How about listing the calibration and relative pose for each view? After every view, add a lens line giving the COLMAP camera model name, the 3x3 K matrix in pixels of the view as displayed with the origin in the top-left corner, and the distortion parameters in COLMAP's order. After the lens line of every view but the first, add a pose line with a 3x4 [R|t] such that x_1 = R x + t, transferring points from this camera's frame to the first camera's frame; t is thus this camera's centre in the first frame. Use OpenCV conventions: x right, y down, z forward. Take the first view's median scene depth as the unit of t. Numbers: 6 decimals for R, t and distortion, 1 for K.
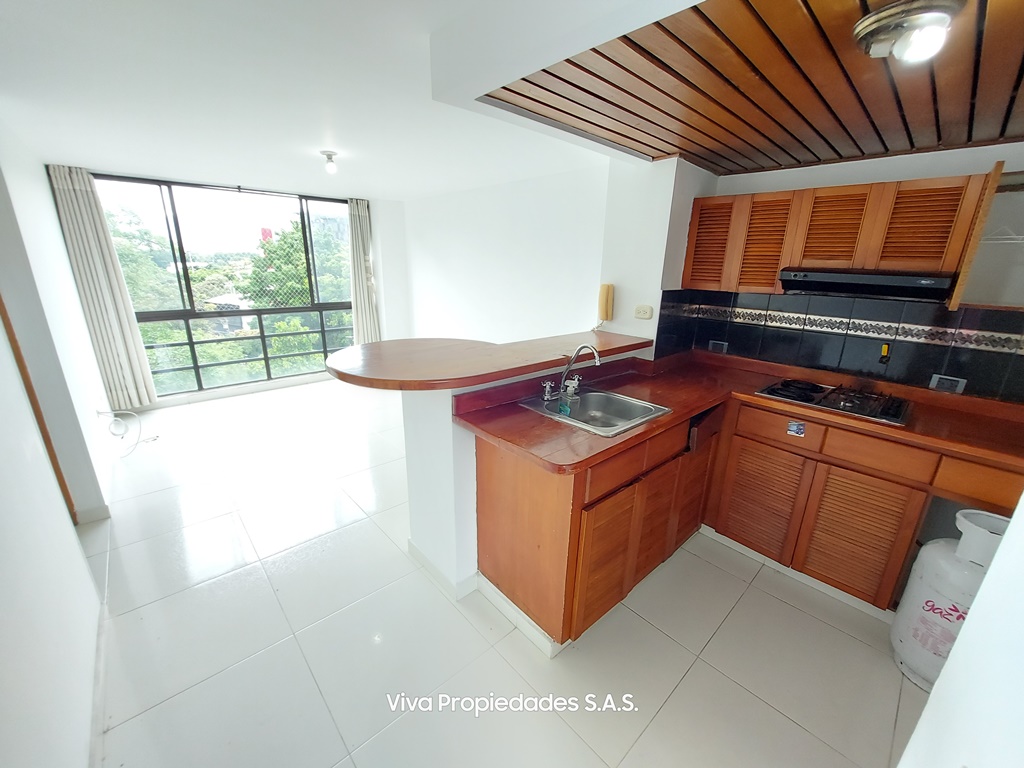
lens RADIAL K [[405.0, 0, 516.2], [0, 405.0, 387.3], [0, 0, 1]] dist [-0.017974, -0.000366]
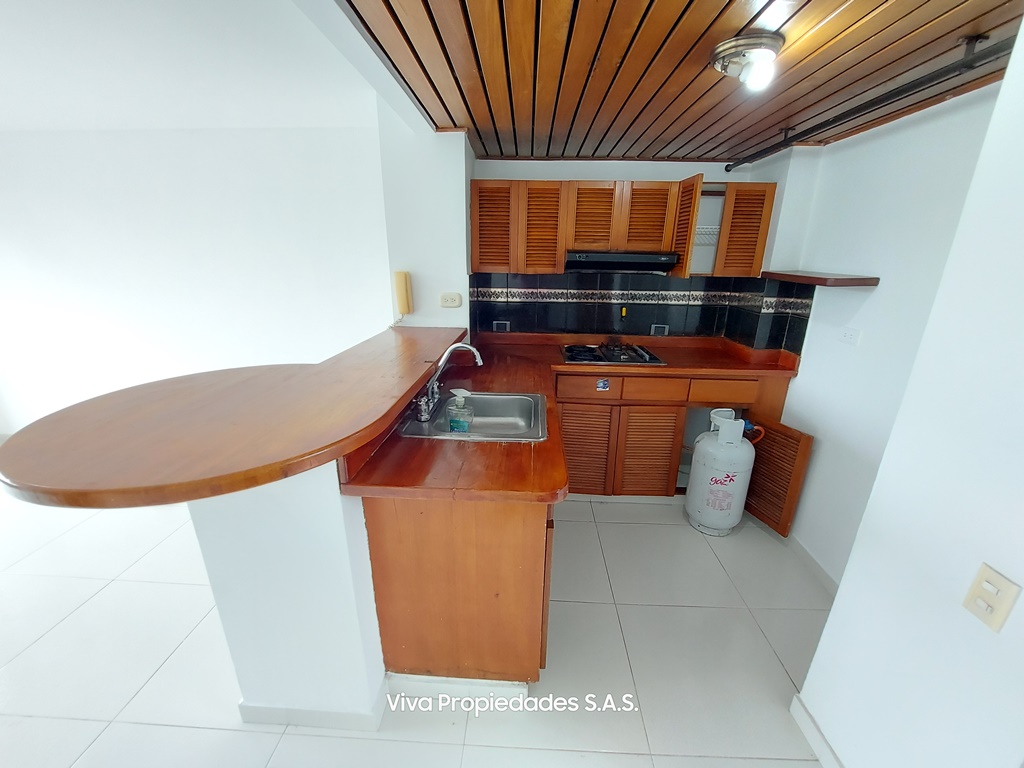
lens RADIAL K [[405.0, 0, 513.7], [0, 405.0, 386.0], [0, 0, 1]] dist [-0.017974, -0.000366]
pose [[0.710320, -0.230157, 0.665186, -0.275910], [0.208133, 0.971449, 0.113871, -0.079465], [-0.672403, 0.057562, 0.737943, 0.259994]]
